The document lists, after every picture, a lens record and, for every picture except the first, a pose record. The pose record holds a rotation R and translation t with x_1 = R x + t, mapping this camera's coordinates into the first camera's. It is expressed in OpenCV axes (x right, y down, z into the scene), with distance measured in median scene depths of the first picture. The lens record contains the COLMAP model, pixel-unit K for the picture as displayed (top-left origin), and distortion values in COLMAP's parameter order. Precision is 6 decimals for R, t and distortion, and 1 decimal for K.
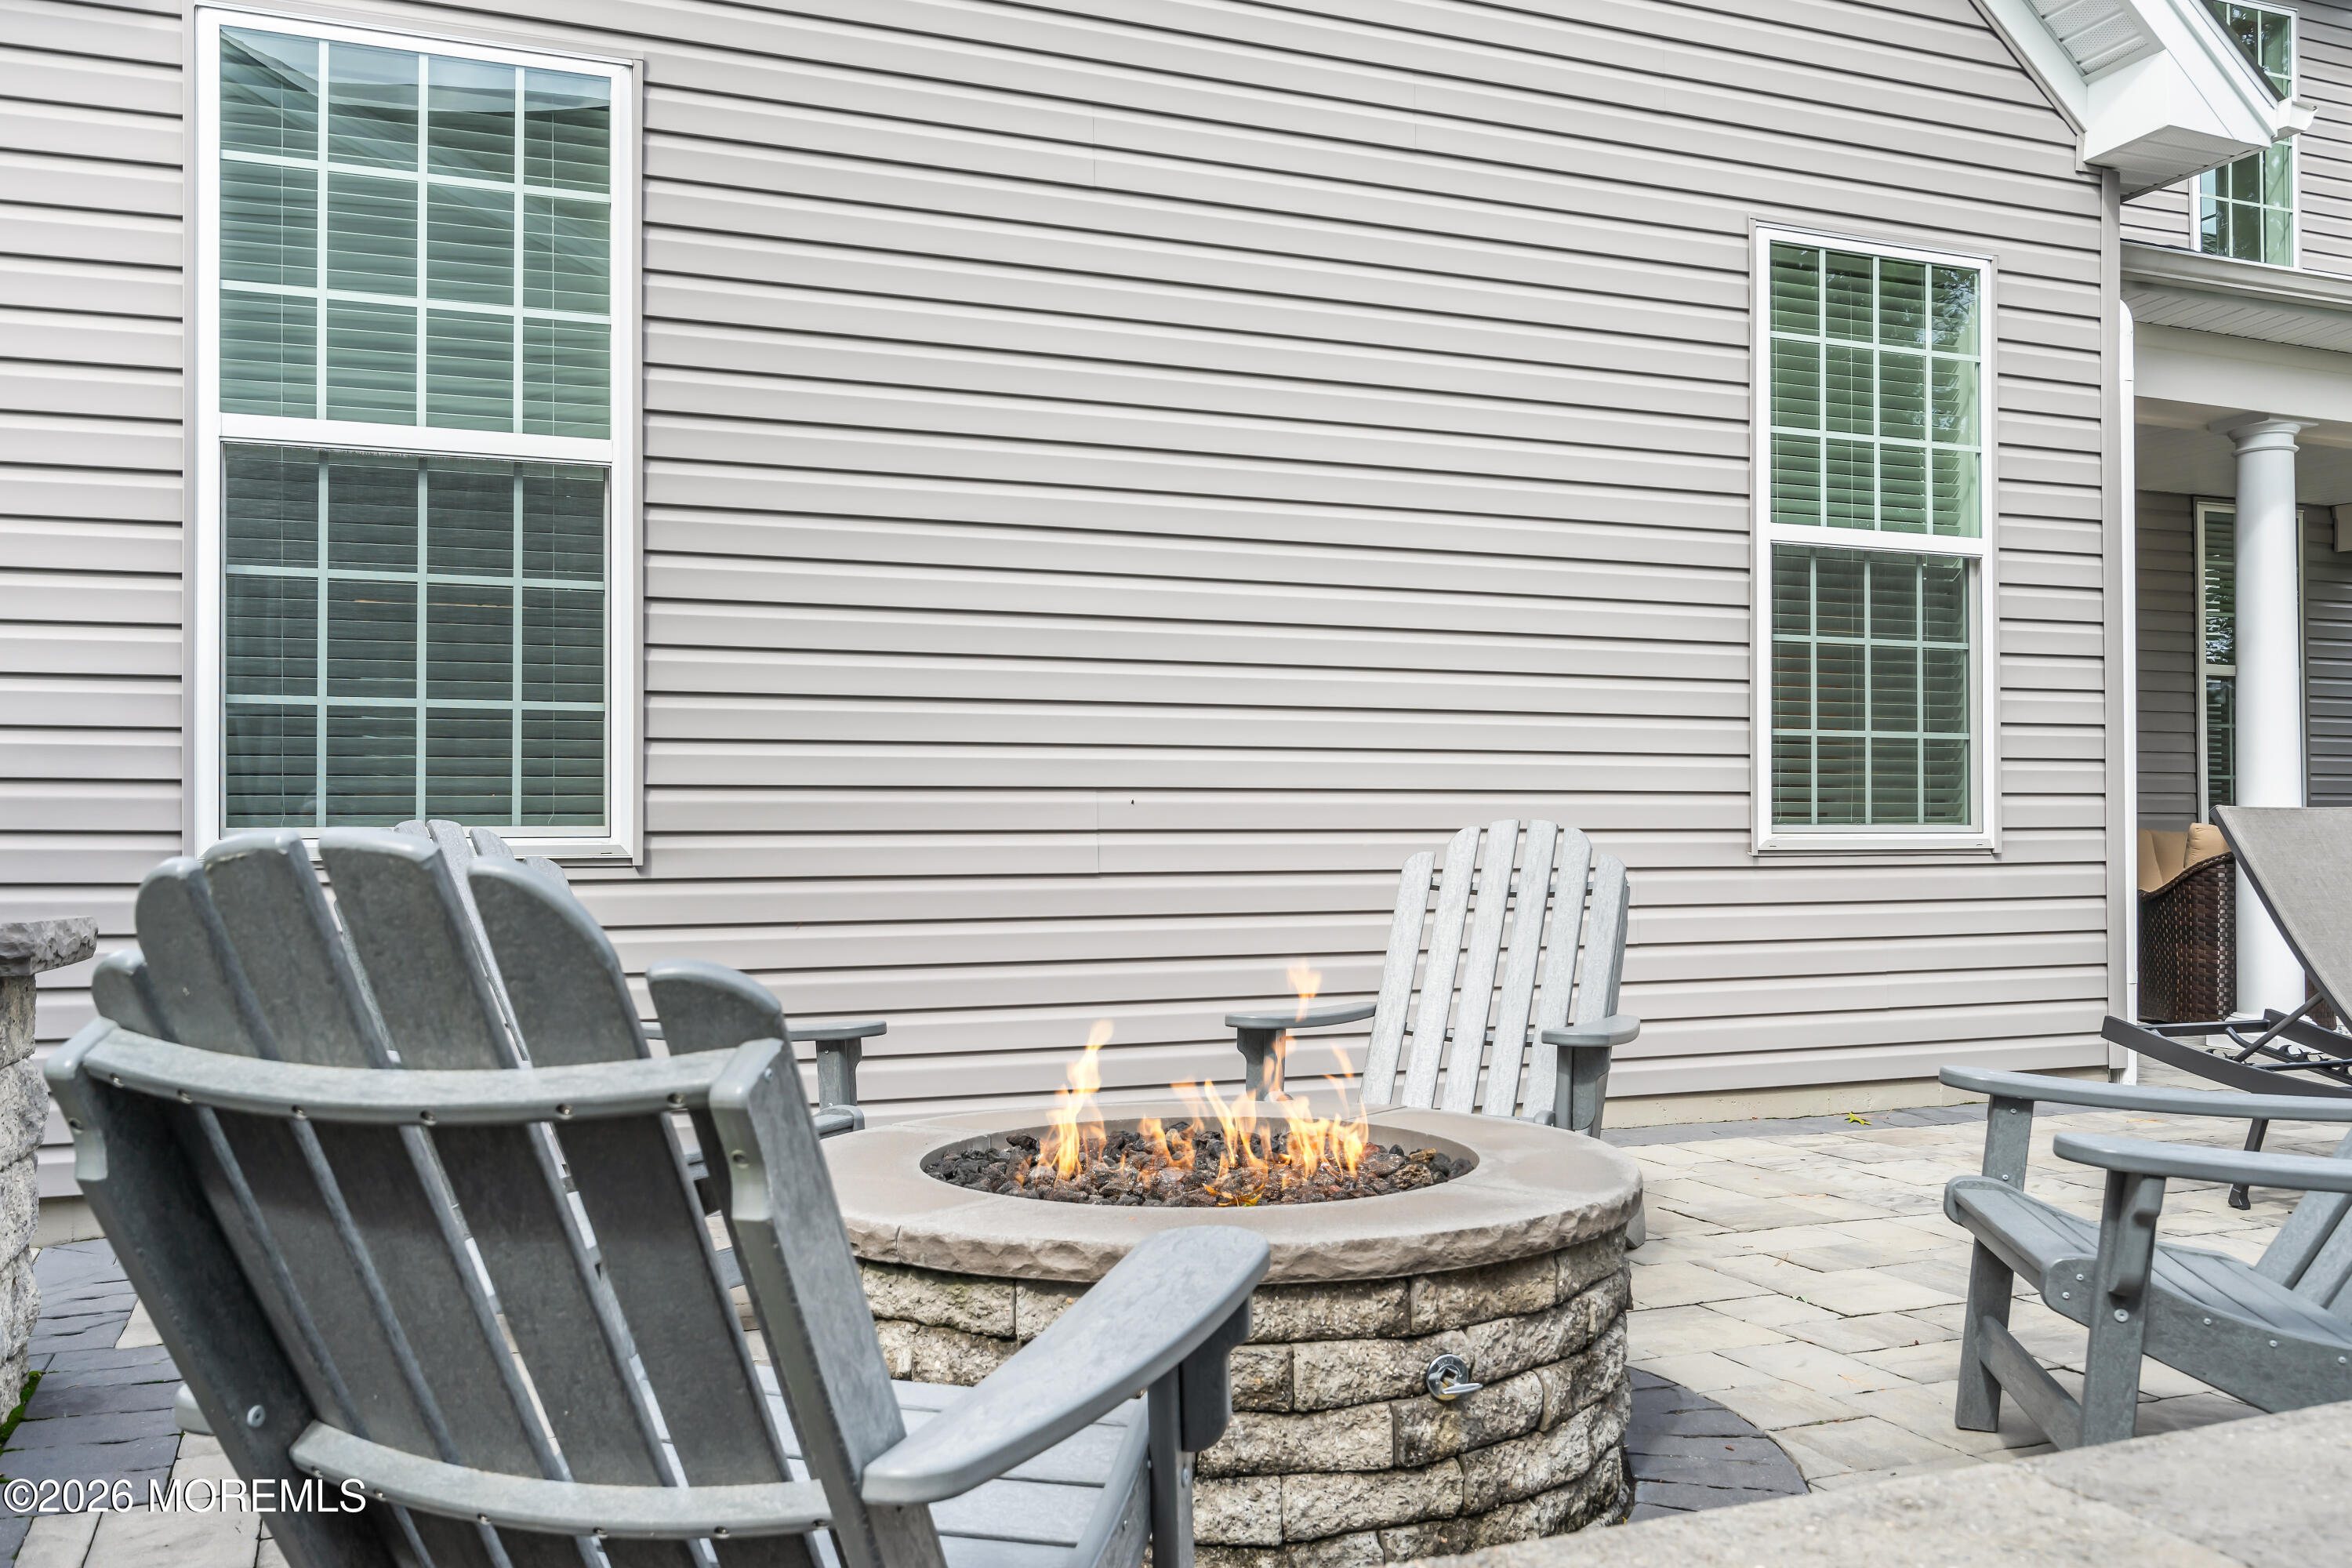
lens RADIAL K [[2020.5, 0, 1177.3], [0, 2020.5, 788.9], [0, 0, 1]] dist [-0.007606, -0.001541]
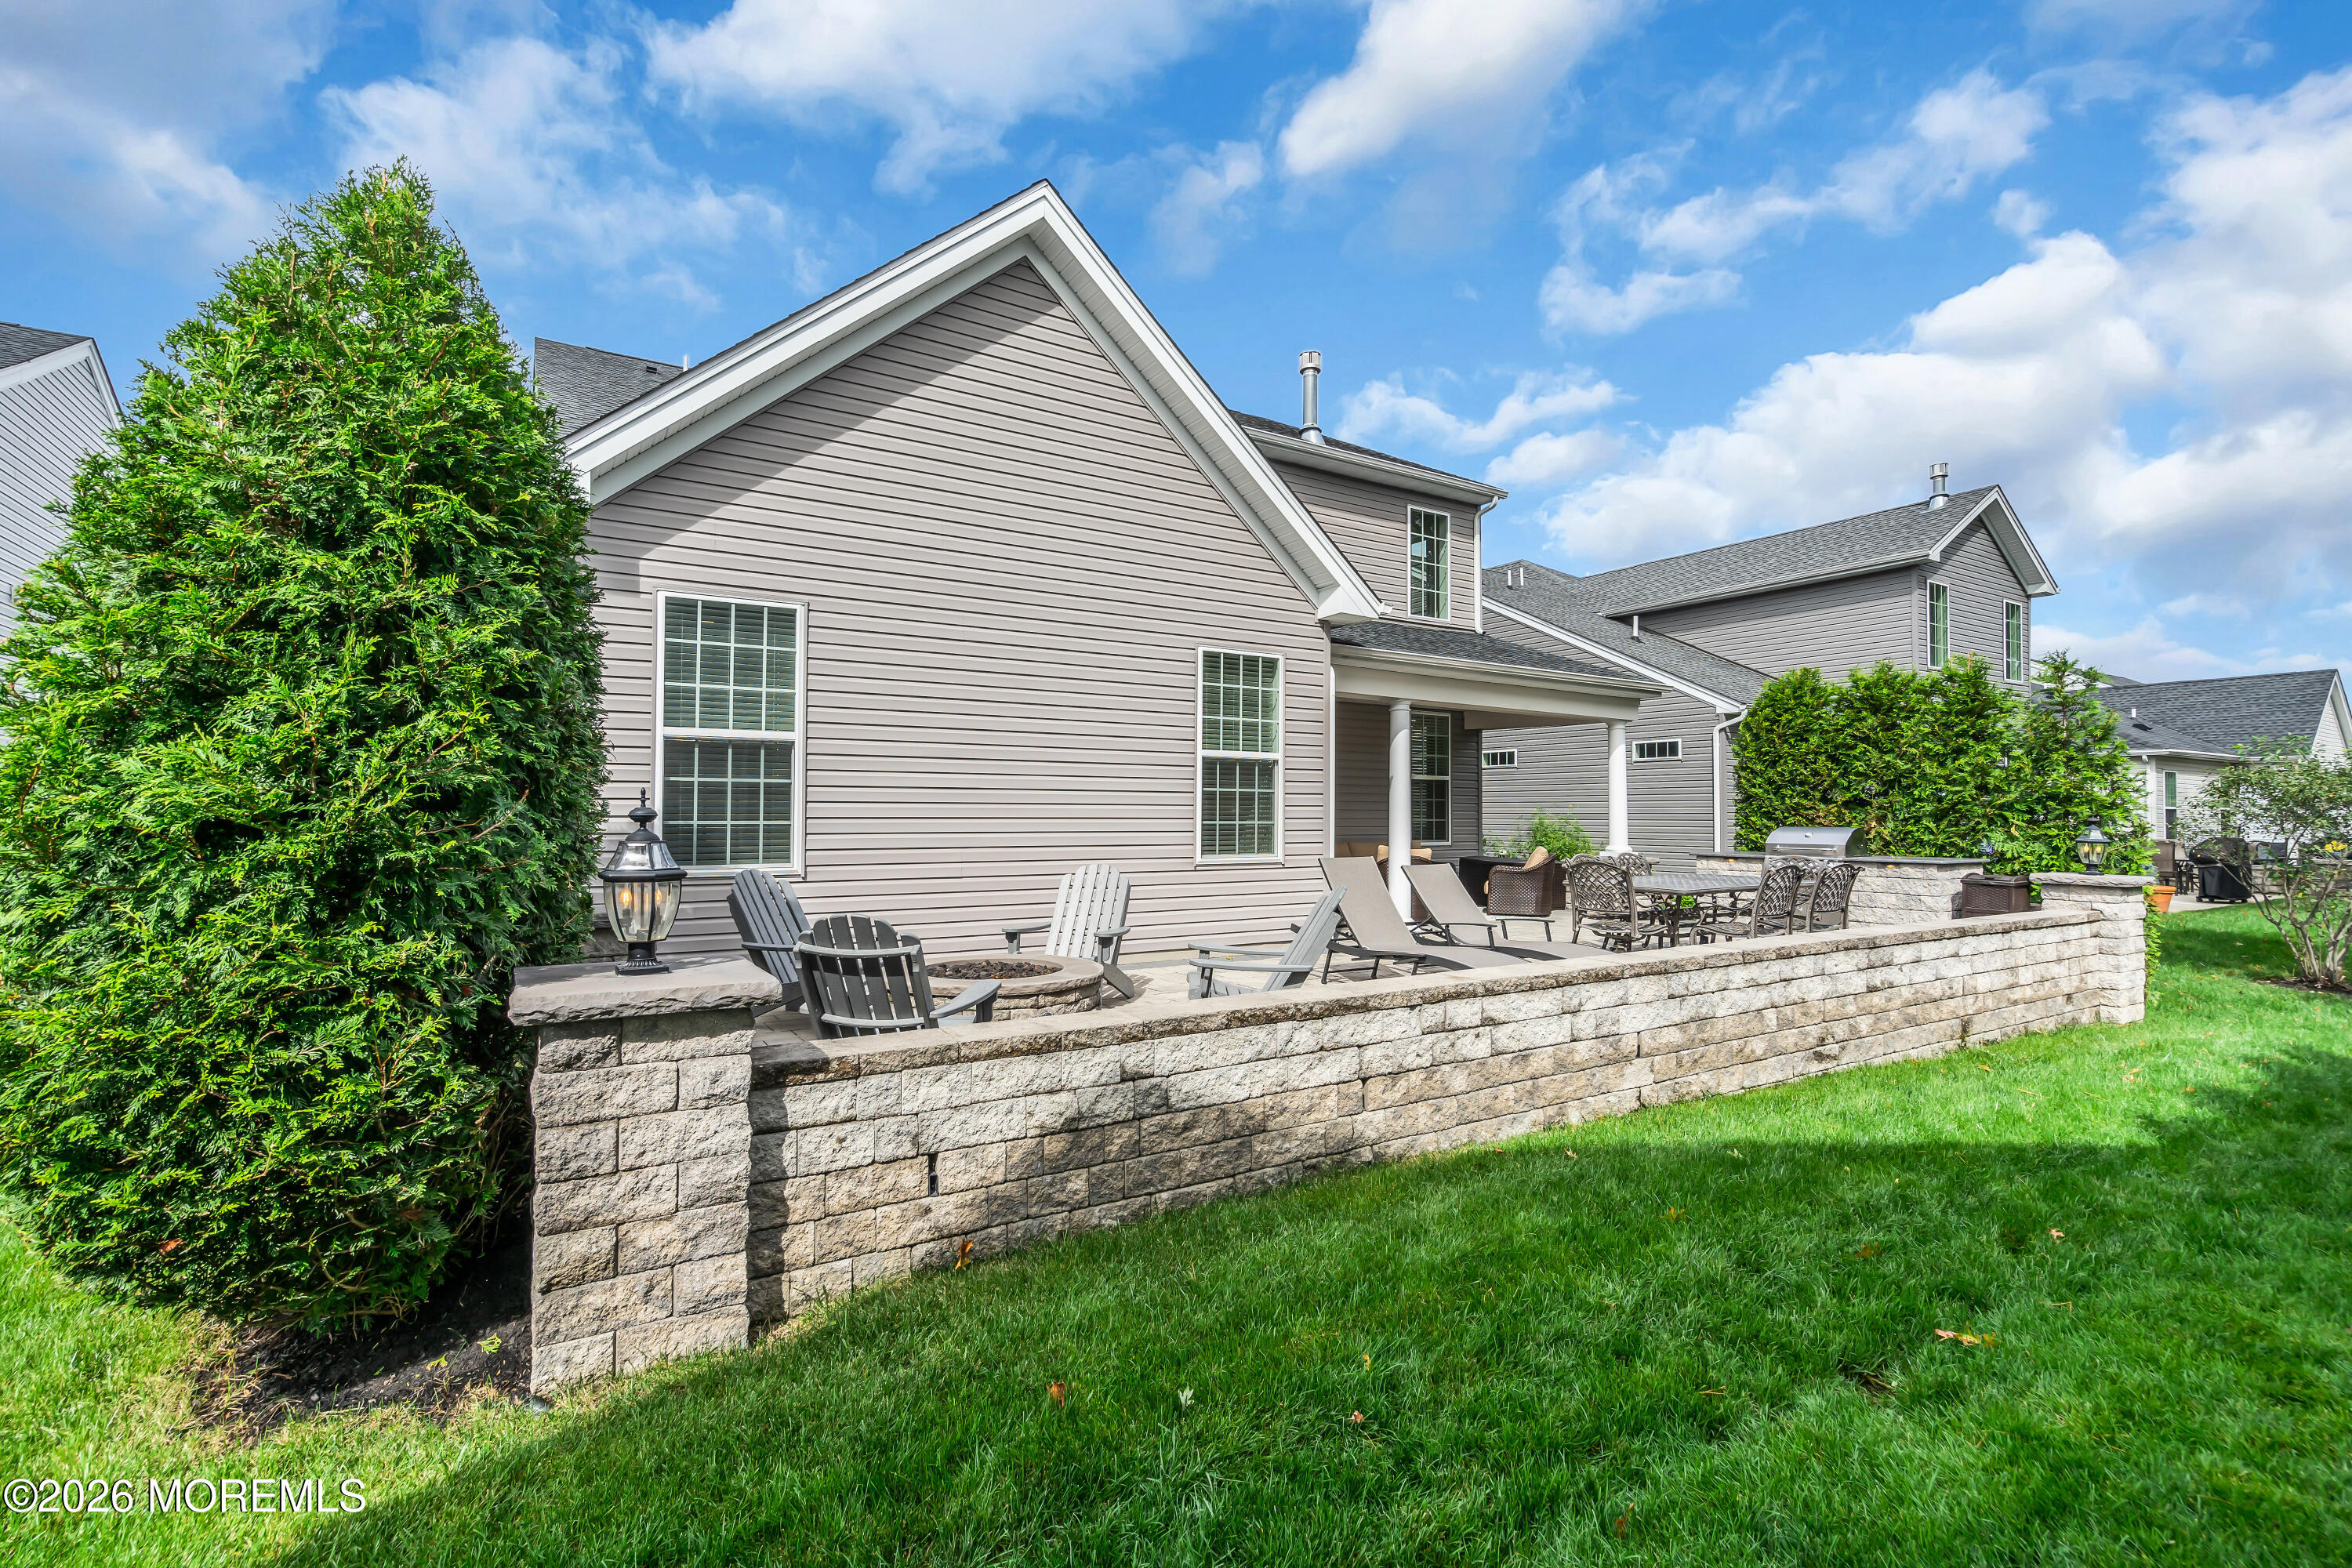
lens RADIAL K [[1067.1, 0, 1177.0], [0, 1067.1, 783.4], [0, 0, 1]] dist [0.001253, 0.000043]
pose [[0.985701, 0.015248, 0.167811, 0.006614], [-0.014328, 0.999875, -0.006697, -0.073657], [-0.167892, 0.004197, 0.985796, -0.485284]]
